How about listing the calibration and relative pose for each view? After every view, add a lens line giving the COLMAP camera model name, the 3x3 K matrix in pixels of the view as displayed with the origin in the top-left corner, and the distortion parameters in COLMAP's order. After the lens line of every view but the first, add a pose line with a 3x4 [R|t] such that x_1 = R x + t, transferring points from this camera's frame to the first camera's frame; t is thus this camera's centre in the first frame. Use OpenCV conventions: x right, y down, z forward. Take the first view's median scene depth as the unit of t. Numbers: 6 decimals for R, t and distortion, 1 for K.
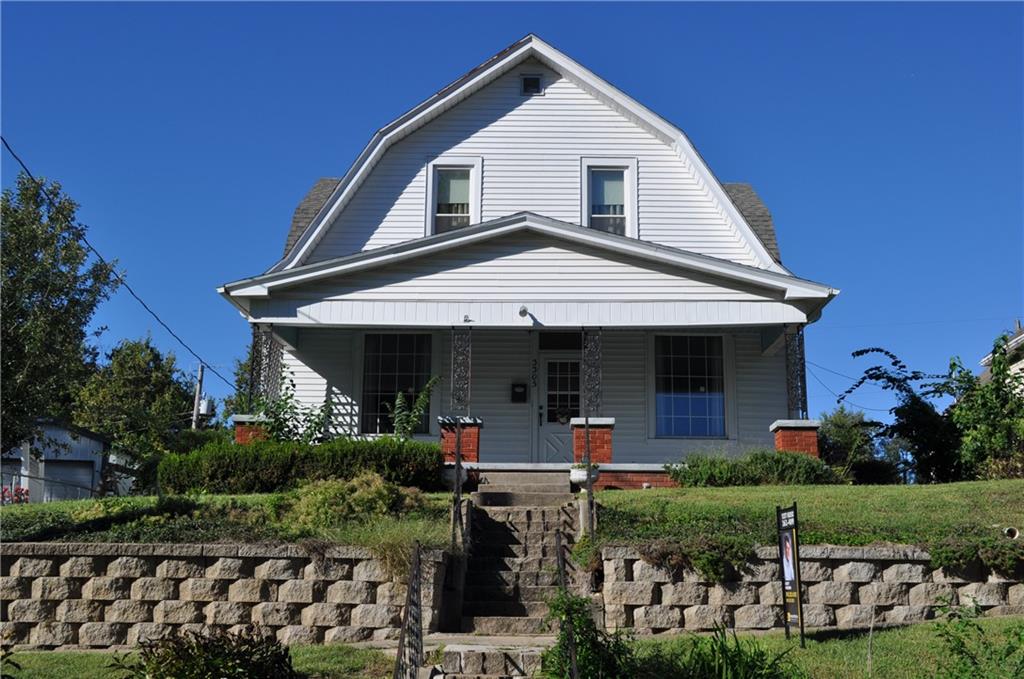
lens RADIAL K [[1163.2, 0, 512.7], [0, 1163.2, 339.1], [0, 0, 1]] dist [-0.015097, 0.000000]
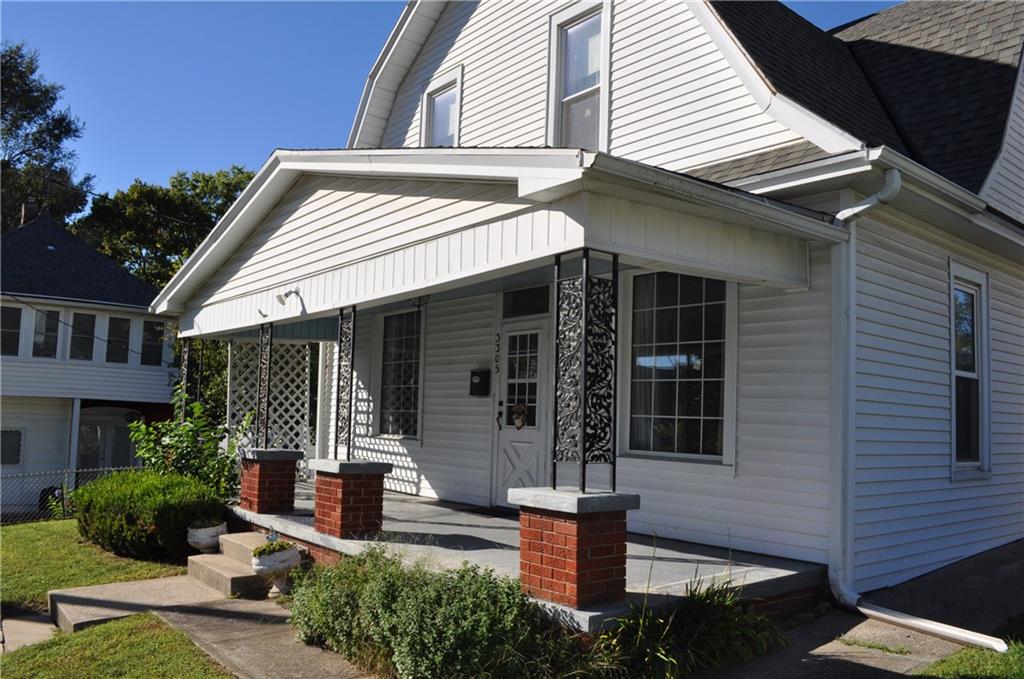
lens RADIAL K [[807.6, 0, 512.4], [0, 807.6, 344.1], [0, 0, 1]] dist [-0.083883, 0.011736]
pose [[0.641091, -0.064070, -0.764786, 0.397873], [0.158445, 0.986090, 0.050209, 0.000918], [0.750931, -0.153365, 0.642325, 0.699282]]
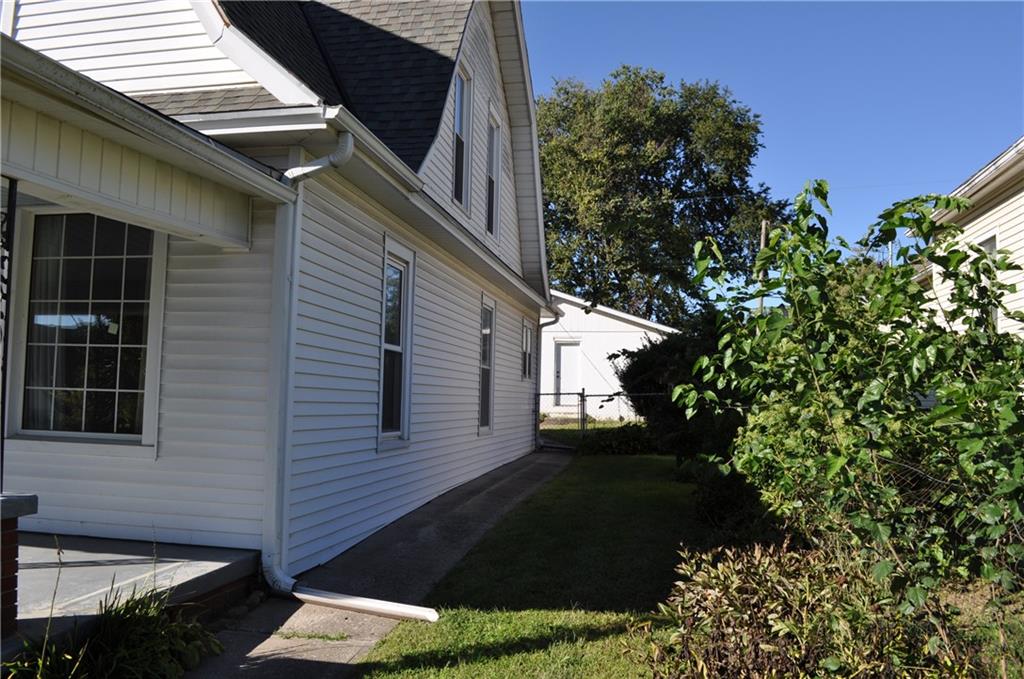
lens RADIAL K [[807.6, 0, 513.0], [0, 807.6, 346.8], [0, 0, 1]] dist [-0.083883, 0.011736]
pose [[0.985739, -0.005379, -0.168196, 0.373365], [0.034075, 0.985165, 0.168195, 0.003186], [0.164796, -0.171528, 0.971298, 0.725072]]
